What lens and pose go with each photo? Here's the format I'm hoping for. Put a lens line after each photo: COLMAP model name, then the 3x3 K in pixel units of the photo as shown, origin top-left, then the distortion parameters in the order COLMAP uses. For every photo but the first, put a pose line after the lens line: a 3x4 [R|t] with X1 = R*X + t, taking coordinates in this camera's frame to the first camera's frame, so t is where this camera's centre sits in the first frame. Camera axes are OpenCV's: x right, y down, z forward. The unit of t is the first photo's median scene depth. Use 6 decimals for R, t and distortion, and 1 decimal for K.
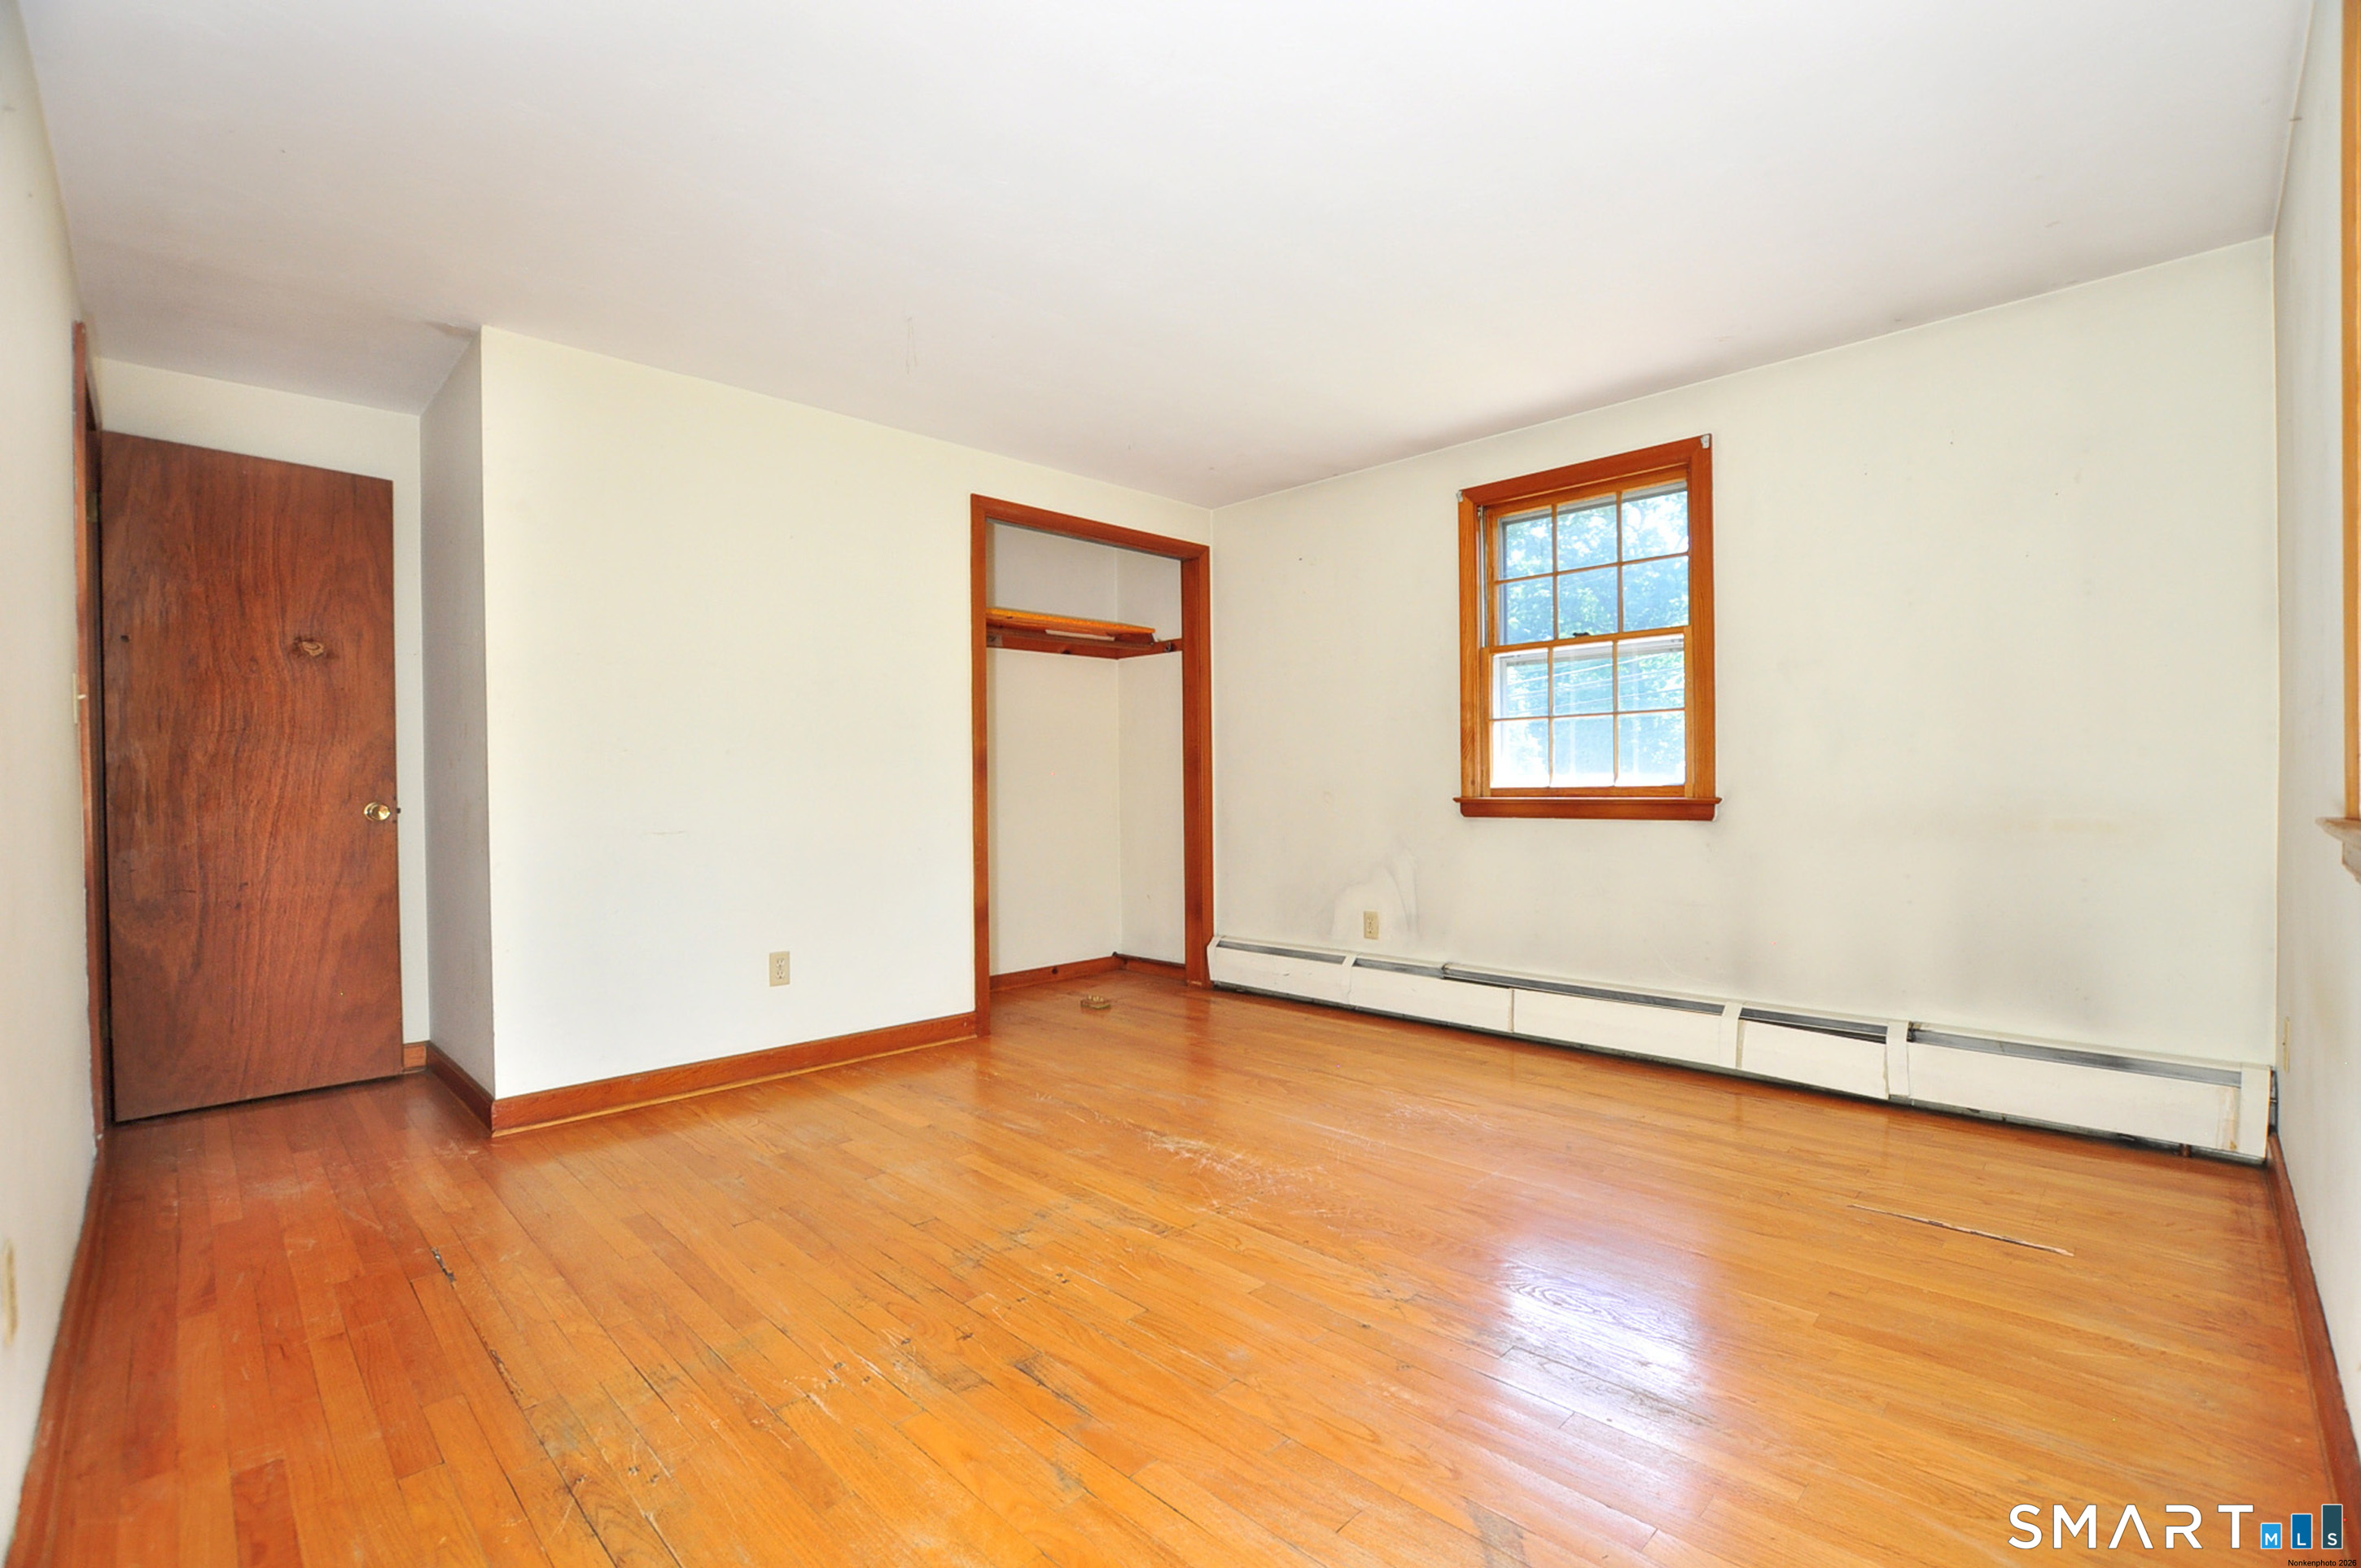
lens RADIAL K [[1039.0, 0, 1197.3], [0, 1039.0, 791.3], [0, 0, 1]] dist [-0.026124, 0.000579]
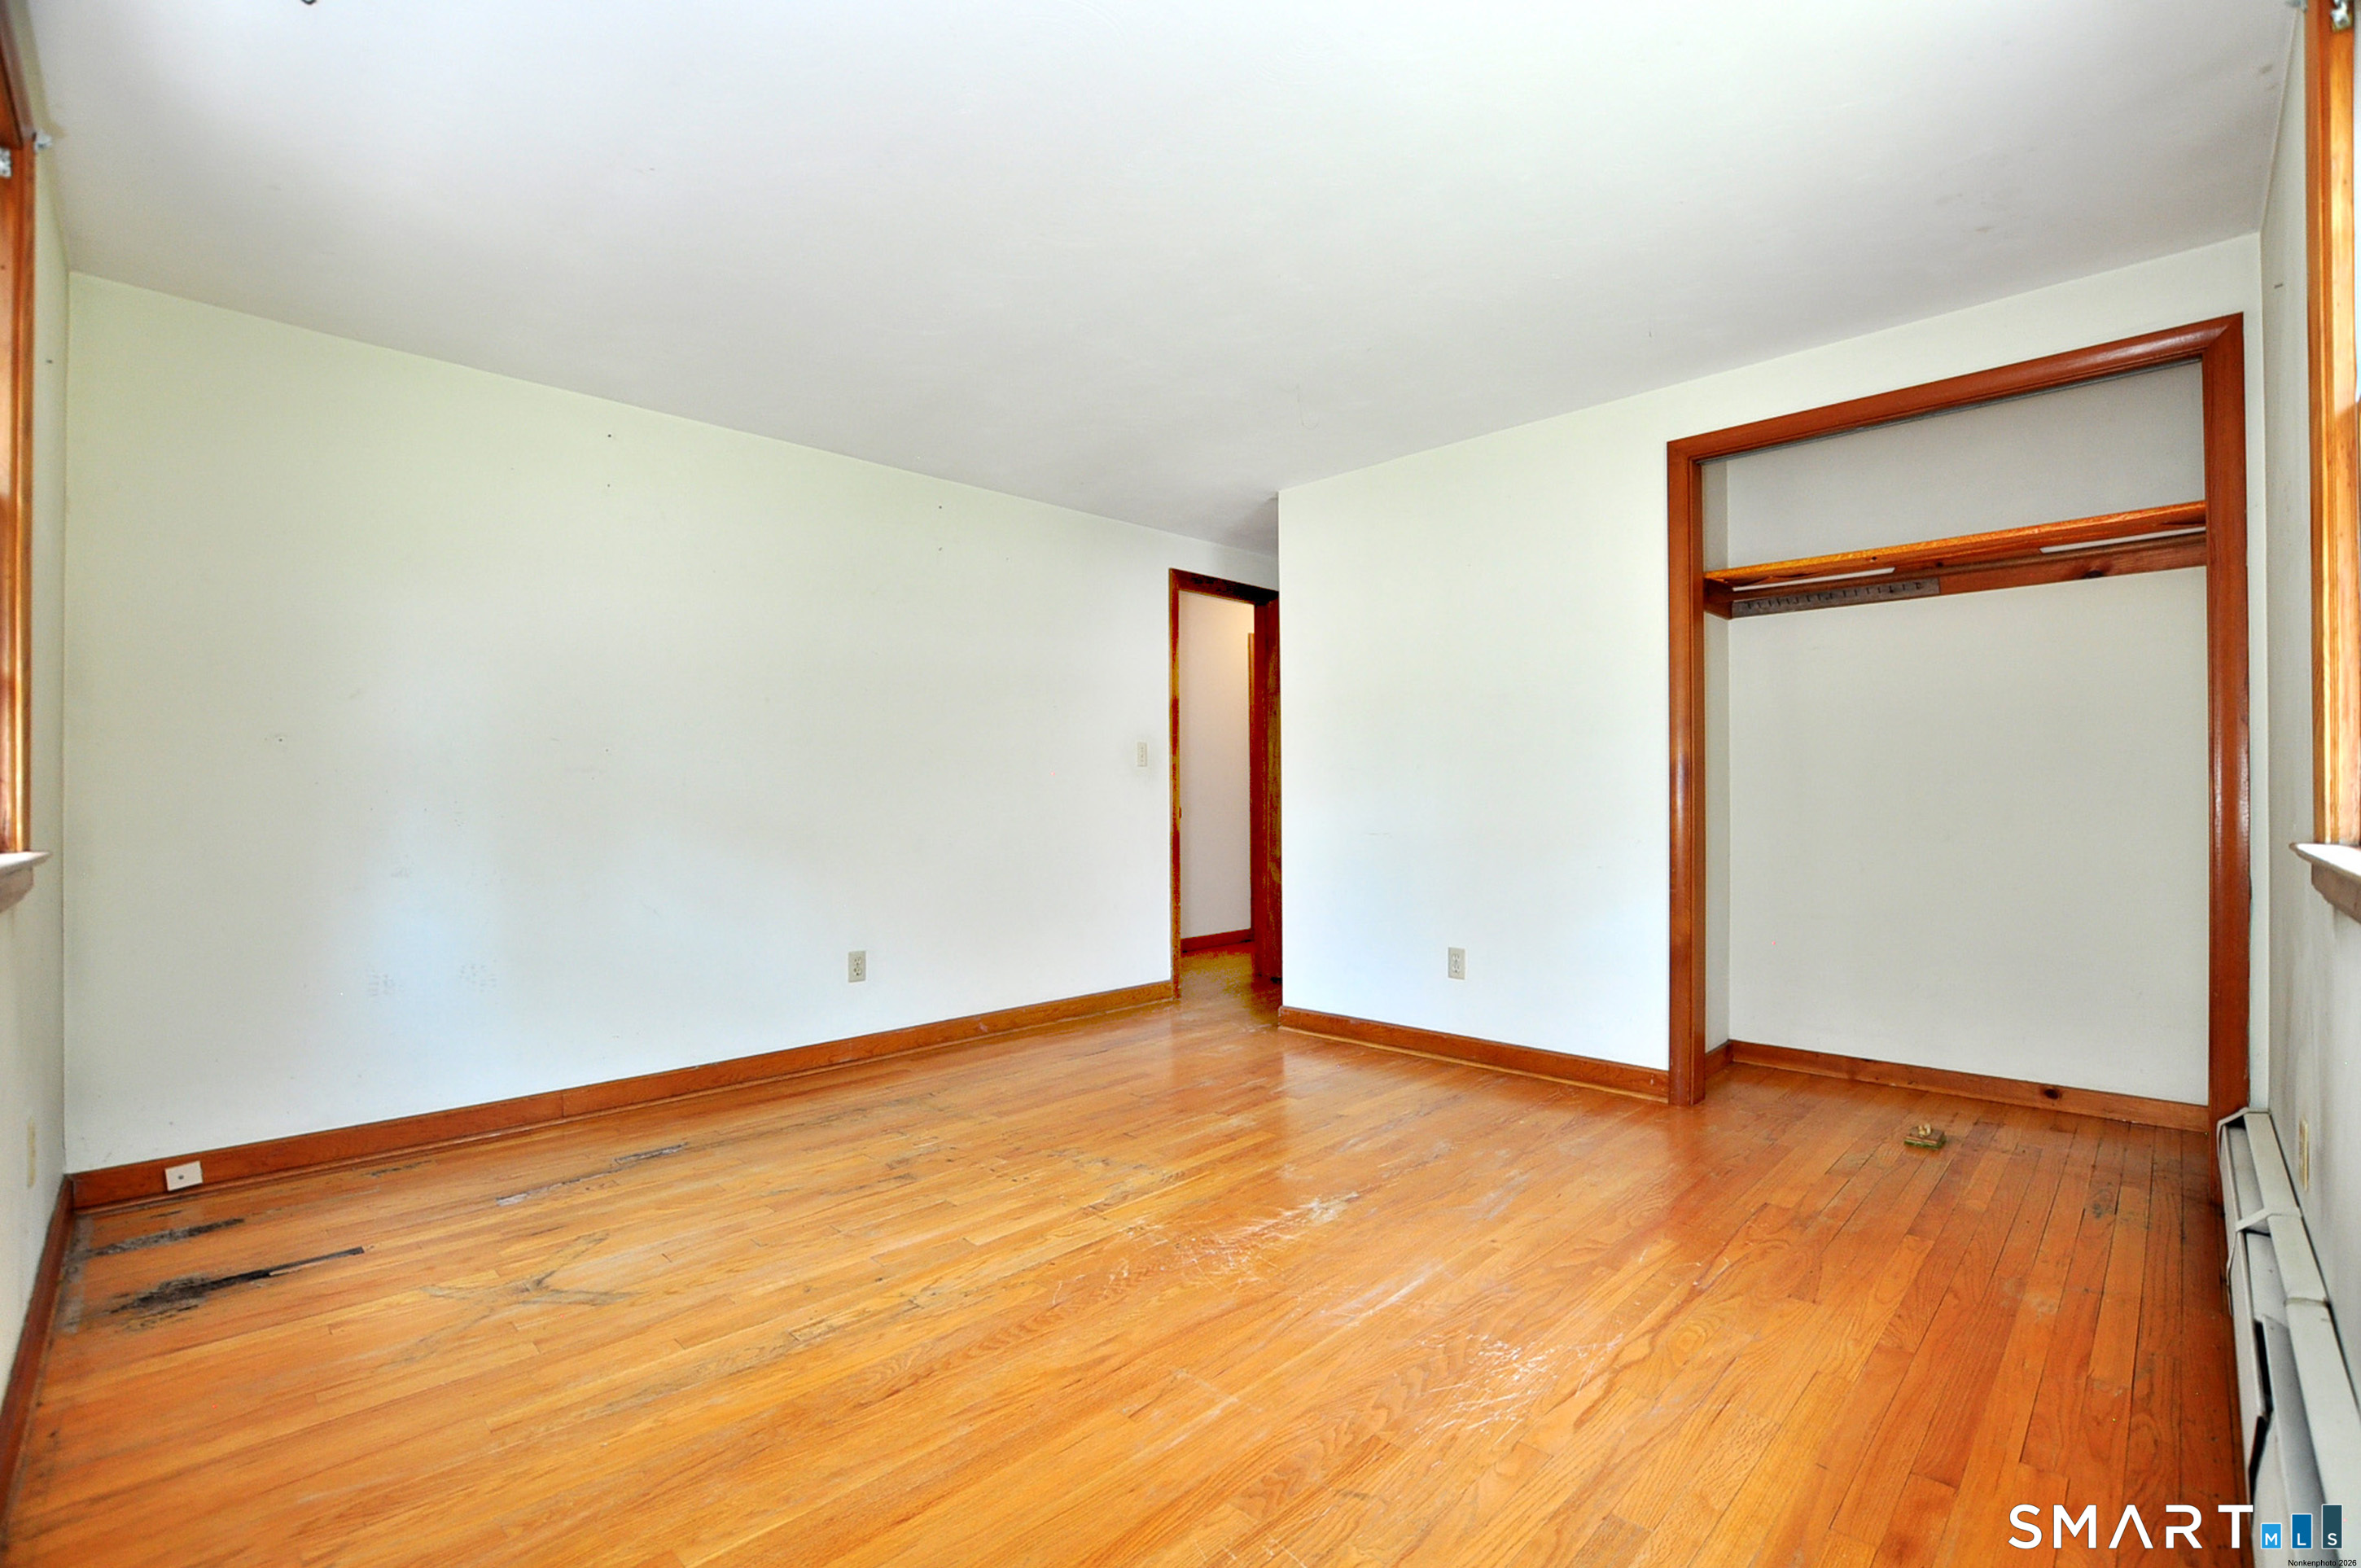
lens RADIAL K [[1025.1, 0, 1176.8], [0, 1025.1, 796.4], [0, 0, 1]] dist [-0.026639, -0.000062]
pose [[-0.005030, 0.006836, -0.999964, 0.876164], [0.002512, 0.999974, 0.006824, -0.017845], [0.999984, -0.002477, -0.005047, 0.908567]]
